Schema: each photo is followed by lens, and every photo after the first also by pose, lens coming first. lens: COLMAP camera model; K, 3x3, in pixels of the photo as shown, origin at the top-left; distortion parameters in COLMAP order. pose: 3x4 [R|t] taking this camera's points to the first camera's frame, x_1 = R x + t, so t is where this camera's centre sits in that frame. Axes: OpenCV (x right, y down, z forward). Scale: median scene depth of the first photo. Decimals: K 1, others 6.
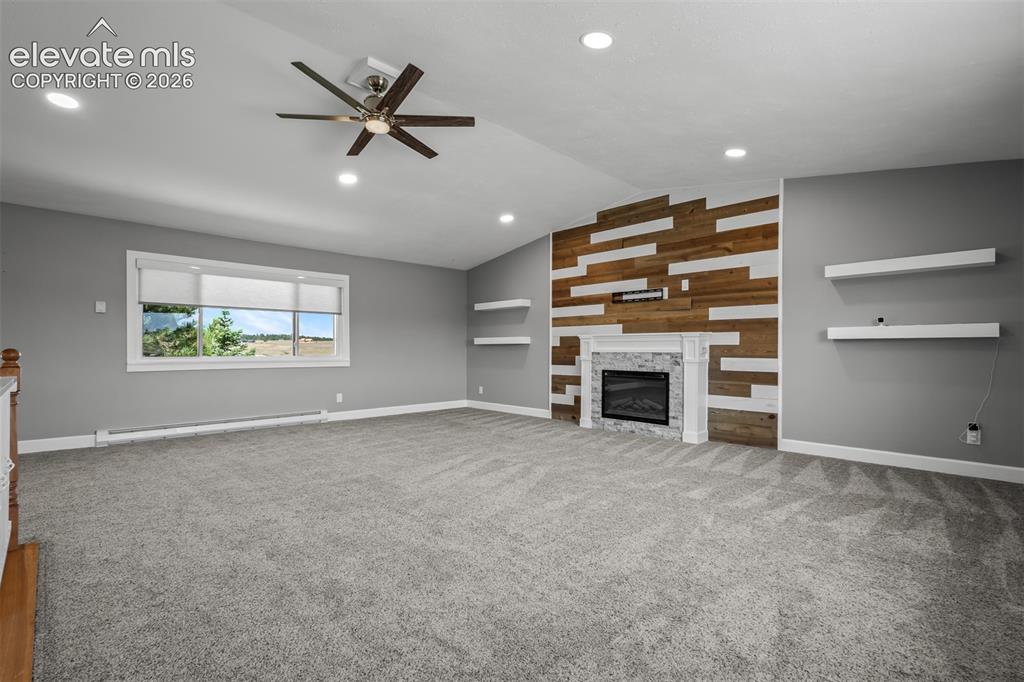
lens RADIAL K [[450.6, 0, 509.8], [0, 450.6, 340.8], [0, 0, 1]] dist [-0.002996, 0.000073]
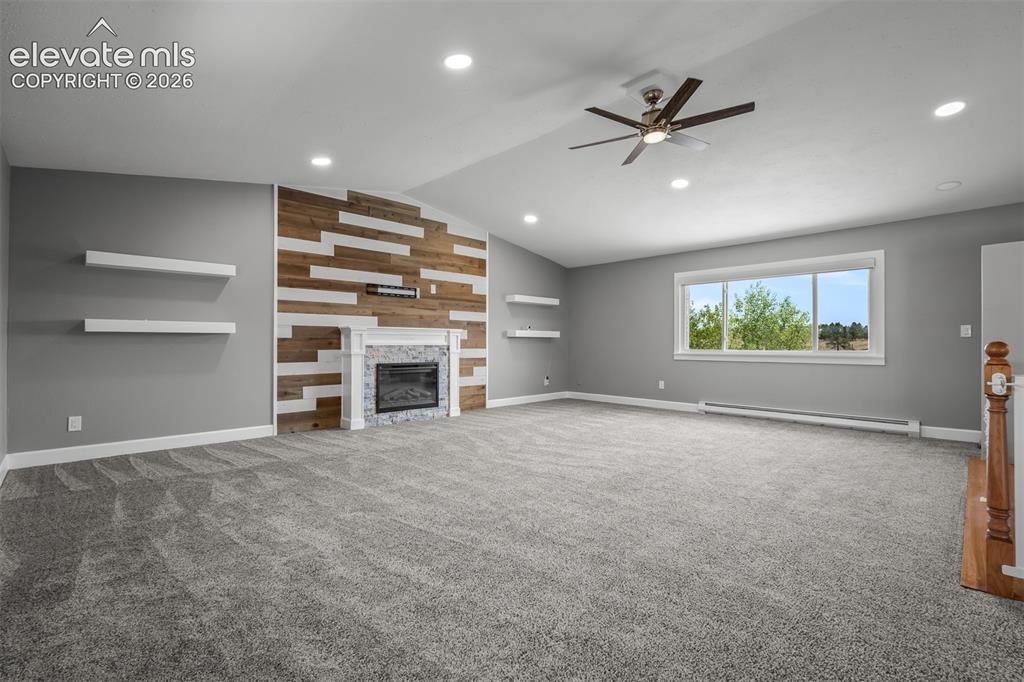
lens RADIAL K [[450.6, 0, 509.8], [0, 450.6, 340.8], [0, 0, 1]] dist [-0.002996, 0.000073]
pose [[0.040348, 0.005197, 0.999172, -0.756193], [-0.020110, 0.999788, -0.004388, 0.014587], [-0.998983, -0.019916, 0.040444, 0.698708]]
